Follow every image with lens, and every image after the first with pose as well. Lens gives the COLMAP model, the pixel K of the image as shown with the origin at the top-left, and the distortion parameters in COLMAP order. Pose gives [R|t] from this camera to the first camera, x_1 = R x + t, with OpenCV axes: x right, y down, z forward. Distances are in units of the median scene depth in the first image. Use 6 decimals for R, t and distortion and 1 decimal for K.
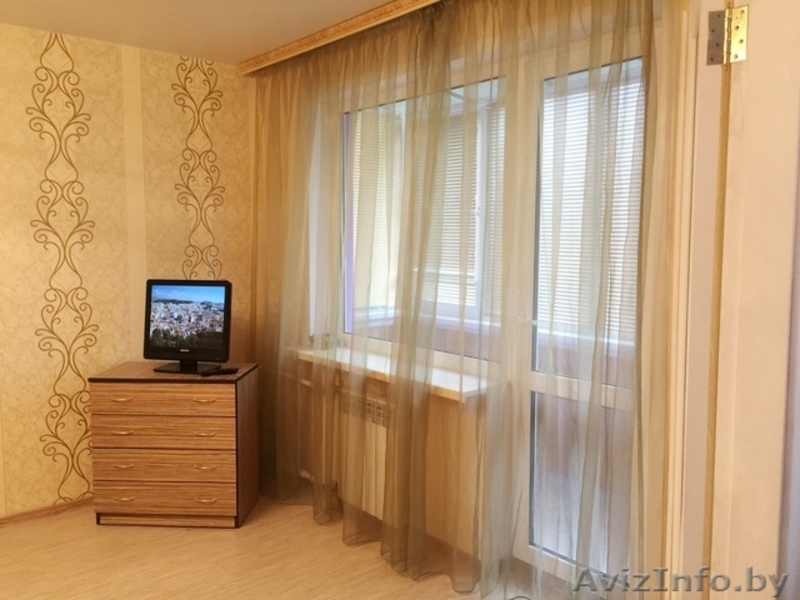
lens RADIAL K [[686.3, 0, 403.6], [0, 686.3, 287.1], [0, 0, 1]] dist [0.083504, -0.115360]
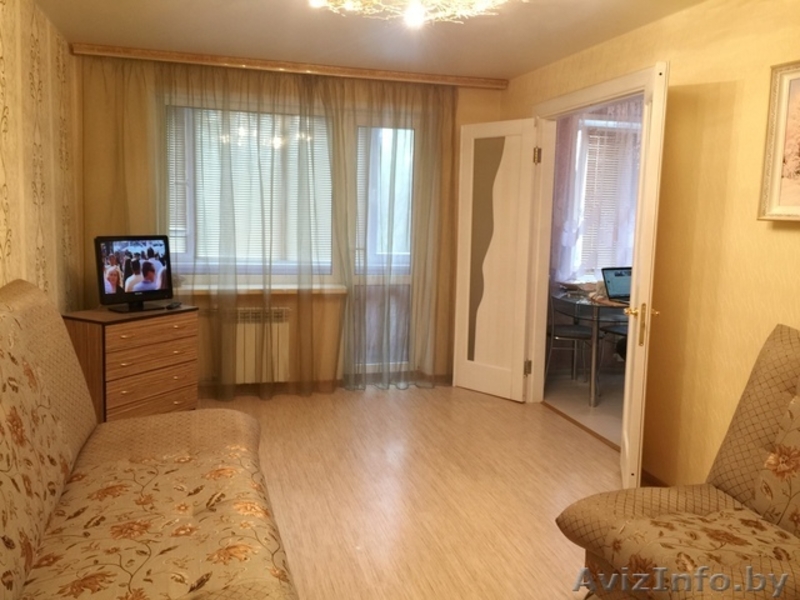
lens RADIAL K [[686.3, 0, 403.6], [0, 686.3, 287.1], [0, 0, 1]] dist [0.083504, -0.115360]
pose [[0.405107, -0.096750, 0.909136, -1.251887], [0.043642, 0.995298, 0.086473, -0.005326], [-0.913227, 0.004646, 0.407425, 0.072531]]
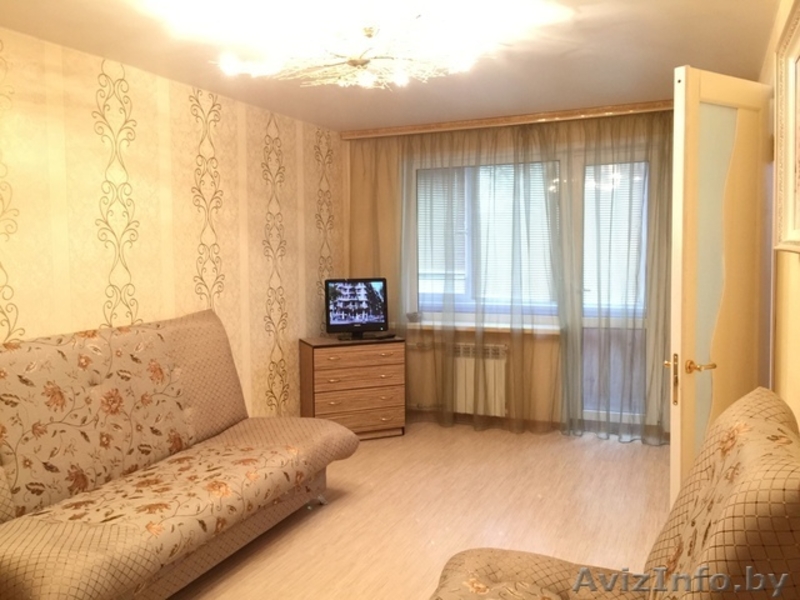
lens RADIAL K [[686.3, 0, 403.6], [0, 686.3, 287.1], [0, 0, 1]] dist [0.083504, -0.115360]
pose [[0.897340, -0.039222, 0.439594, -0.890656], [0.049143, 0.998729, -0.011205, 0.030210], [-0.438596, 0.031658, 0.898127, -0.400025]]
